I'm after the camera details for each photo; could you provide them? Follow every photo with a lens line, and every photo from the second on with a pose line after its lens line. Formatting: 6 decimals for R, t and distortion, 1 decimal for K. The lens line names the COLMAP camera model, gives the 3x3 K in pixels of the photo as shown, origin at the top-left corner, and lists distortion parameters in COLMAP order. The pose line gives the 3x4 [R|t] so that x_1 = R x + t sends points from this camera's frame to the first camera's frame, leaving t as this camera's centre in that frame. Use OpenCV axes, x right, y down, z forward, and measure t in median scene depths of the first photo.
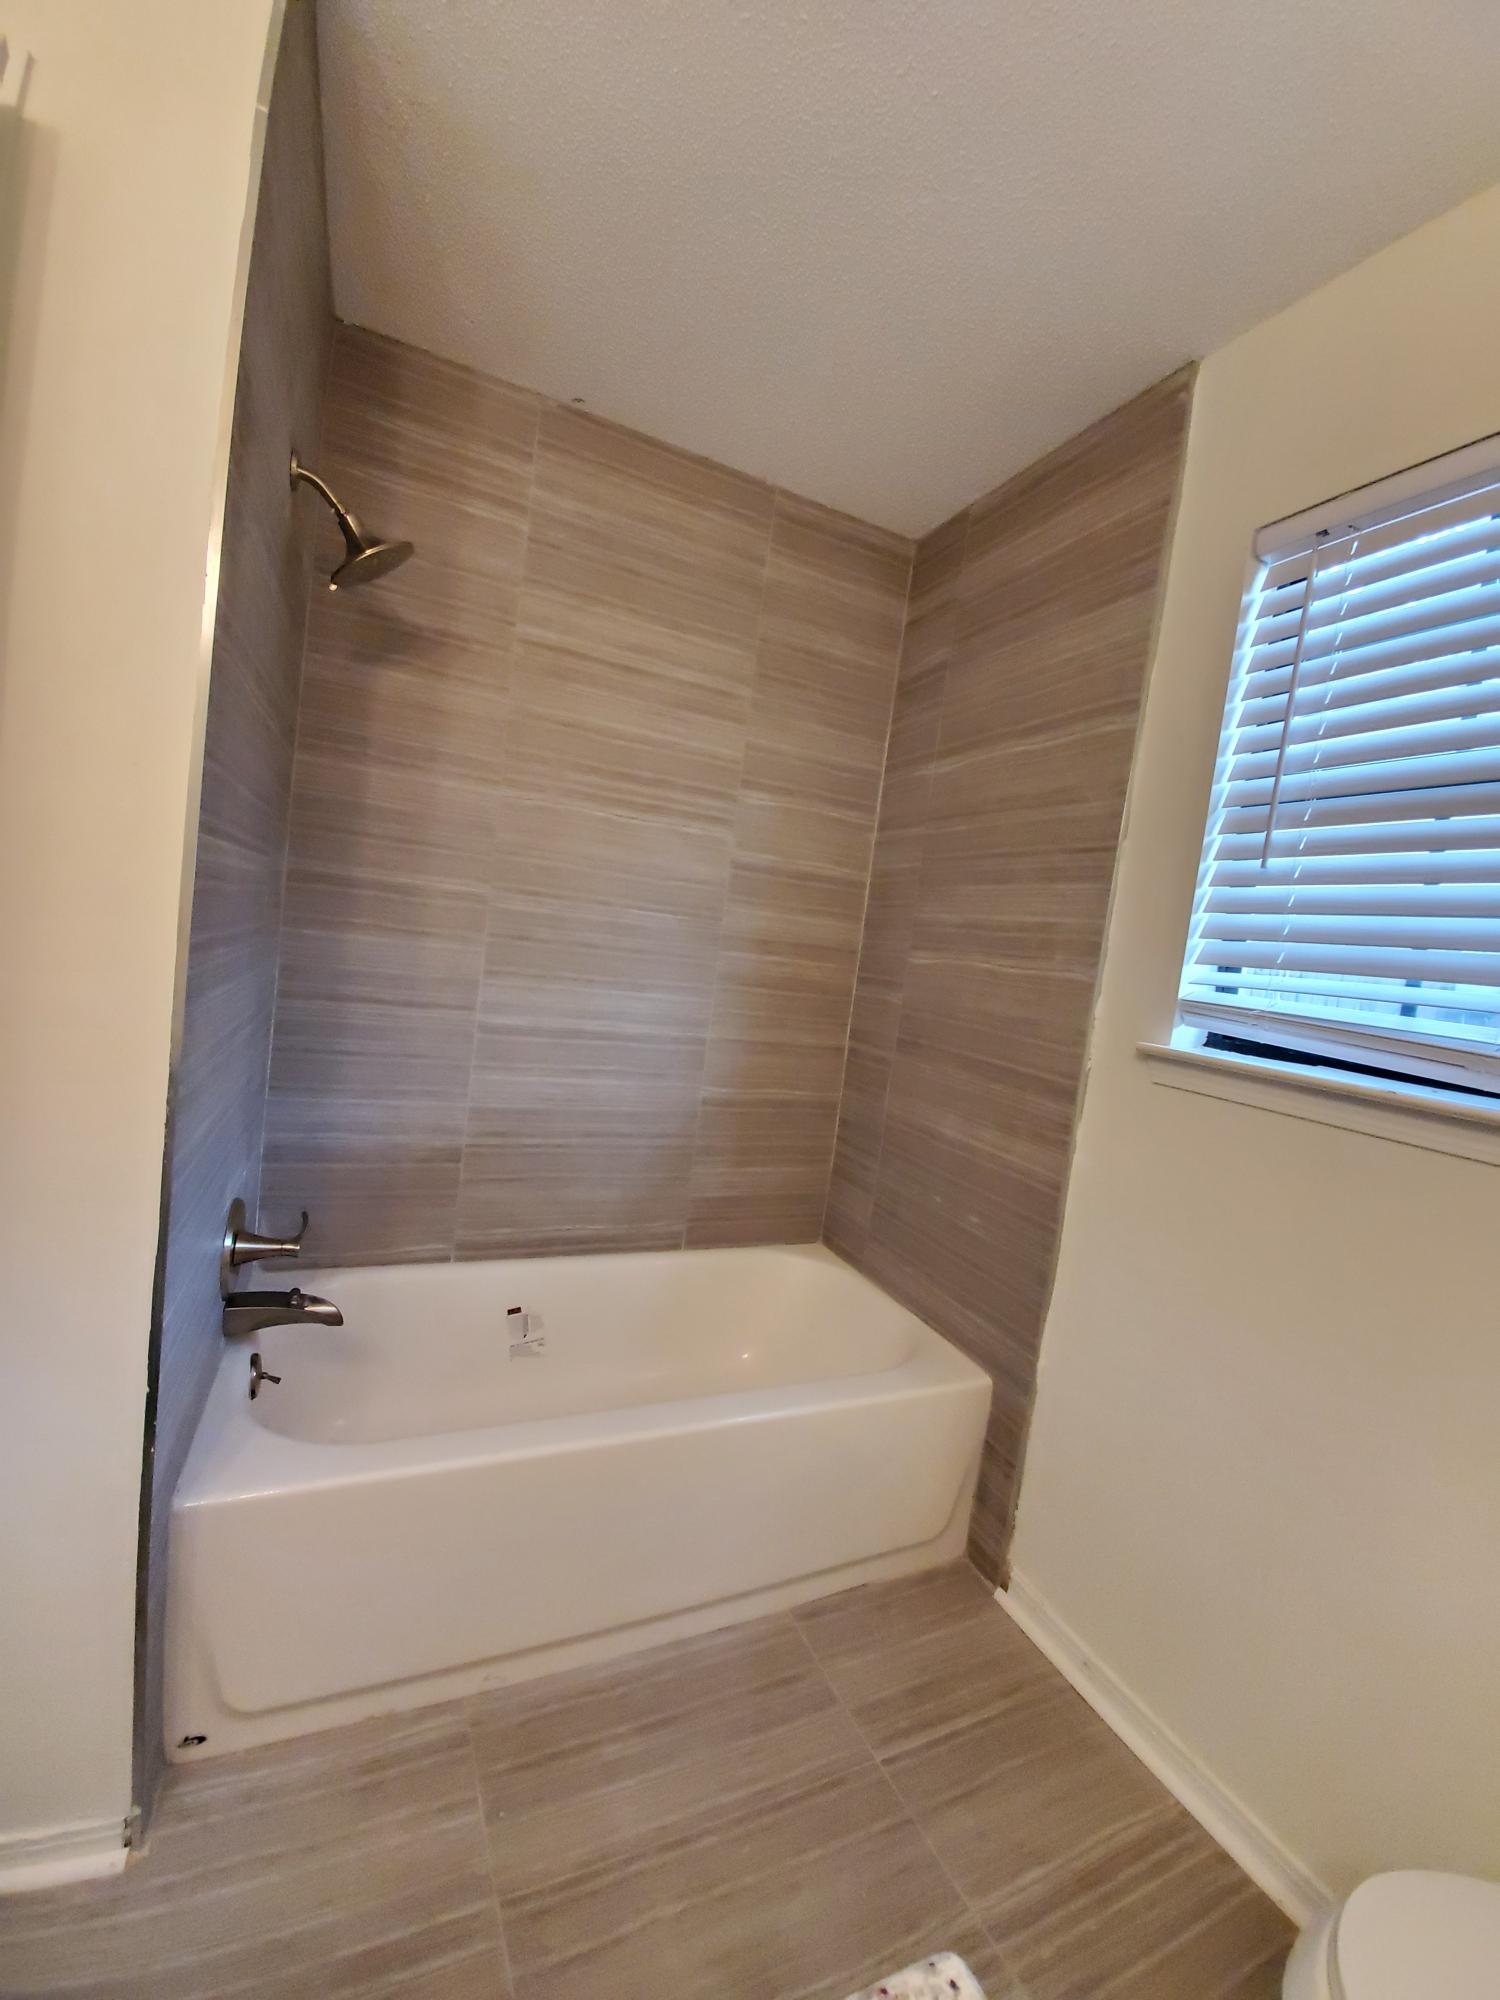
lens RADIAL K [[792.6, 0, 724.7], [0, 792.6, 988.4], [0, 0, 1]] dist [0.003281, -0.009166]
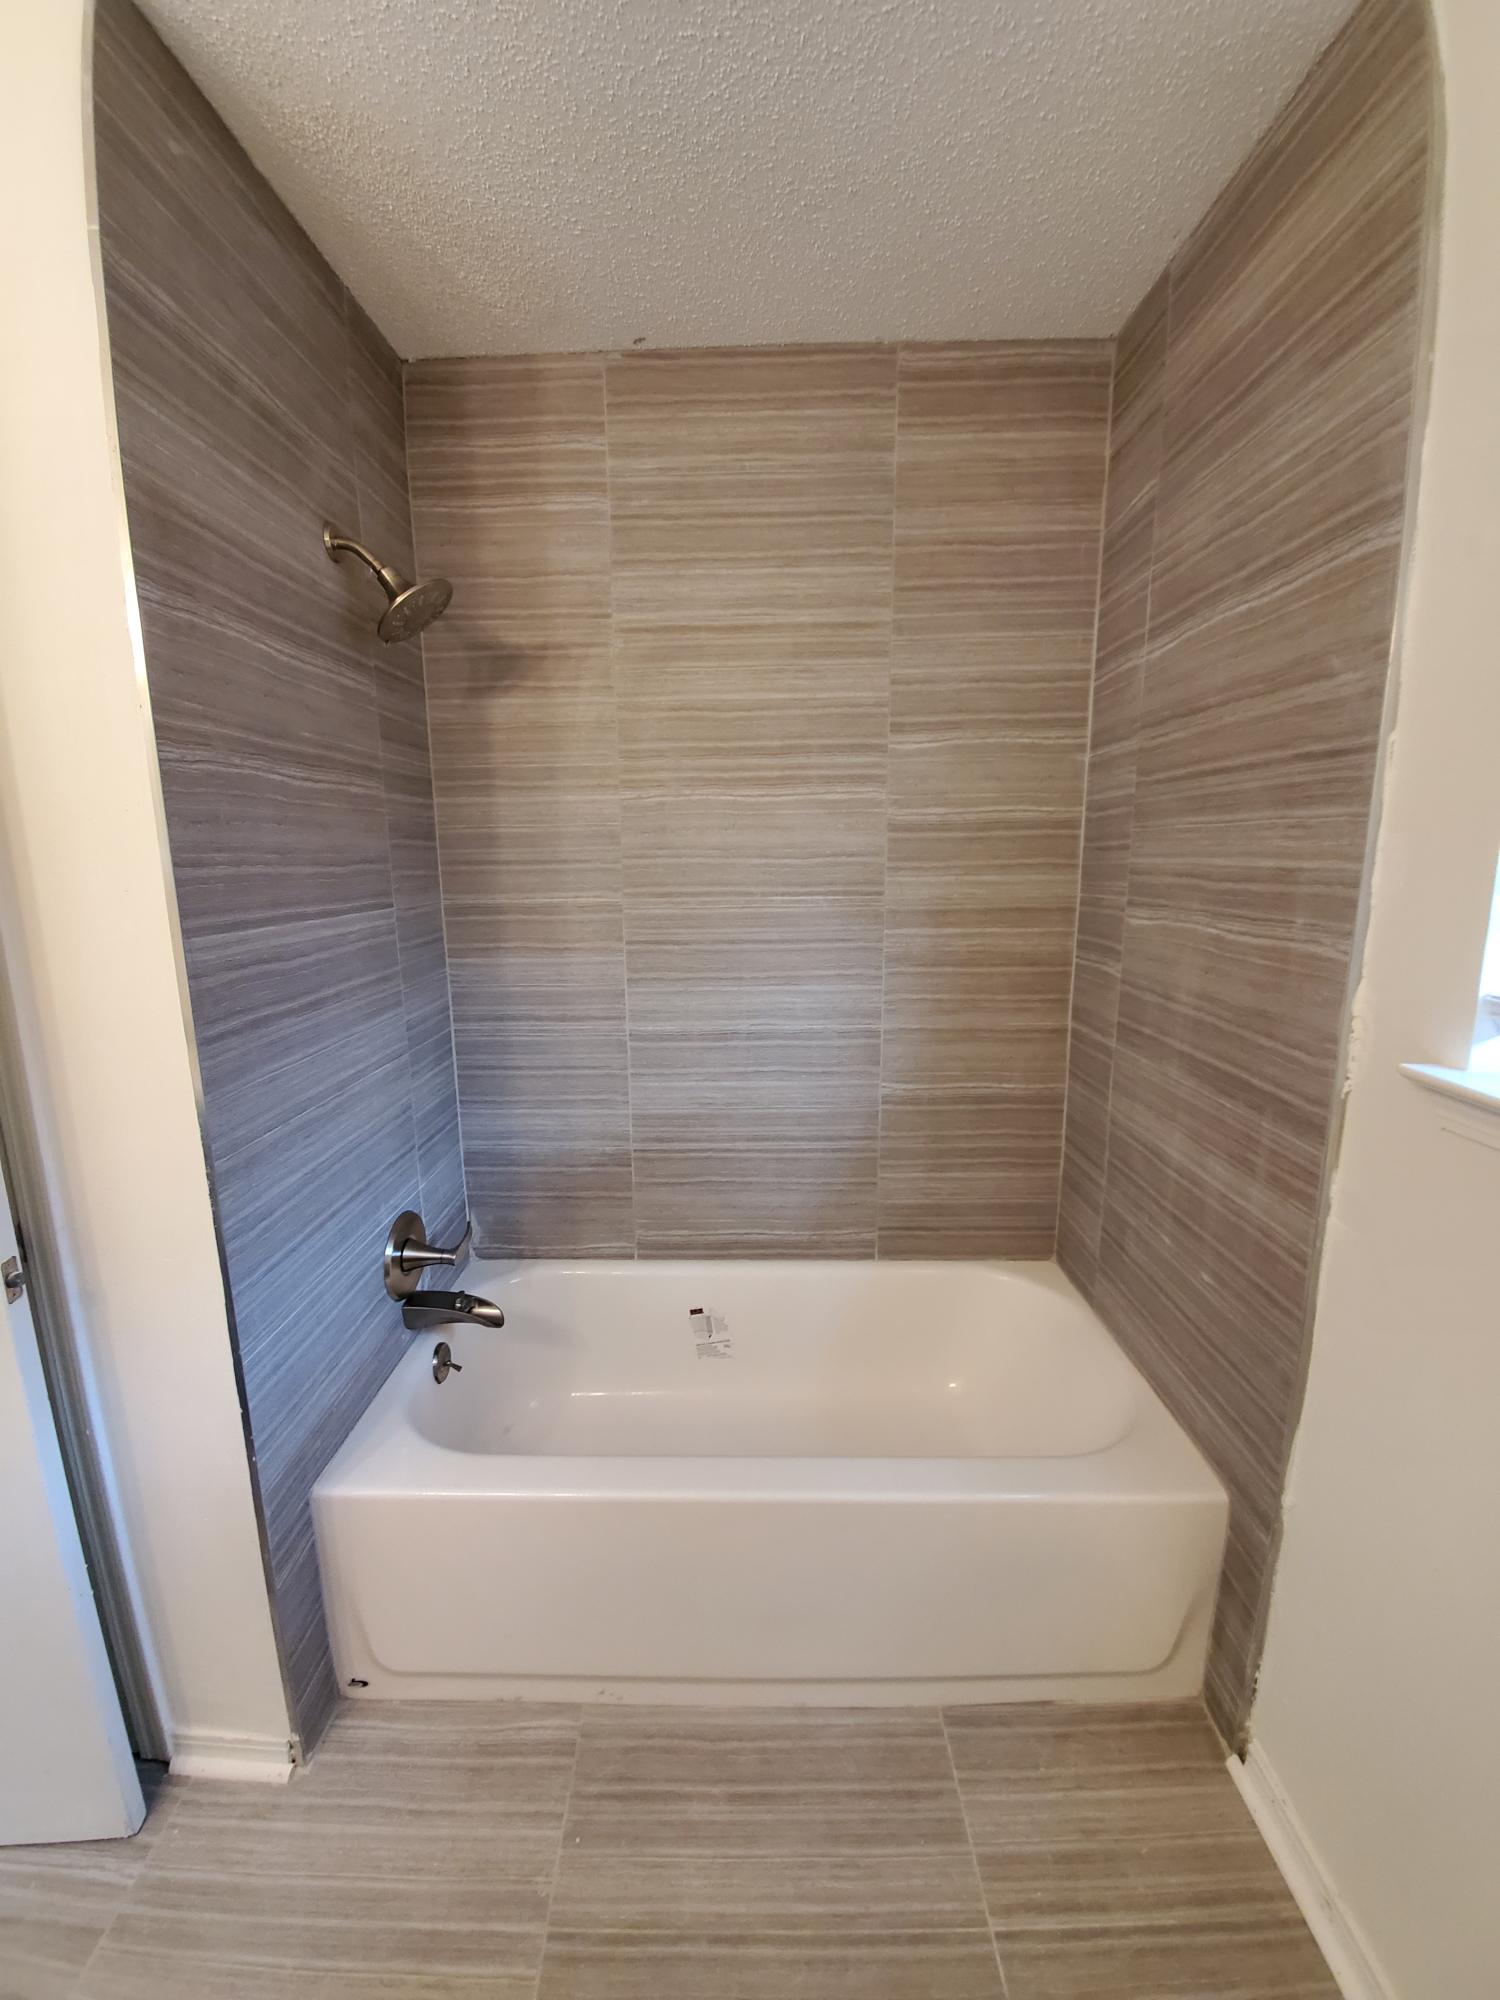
lens RADIAL K [[792.6, 0, 739.9], [0, 792.6, 984.7], [0, 0, 1]] dist [0.003281, -0.009166]
pose [[0.895655, -0.058971, -0.440822, 0.270659], [0.097867, 0.993008, 0.066003, -0.070997], [0.433848, -0.102258, 0.895164, 0.179989]]
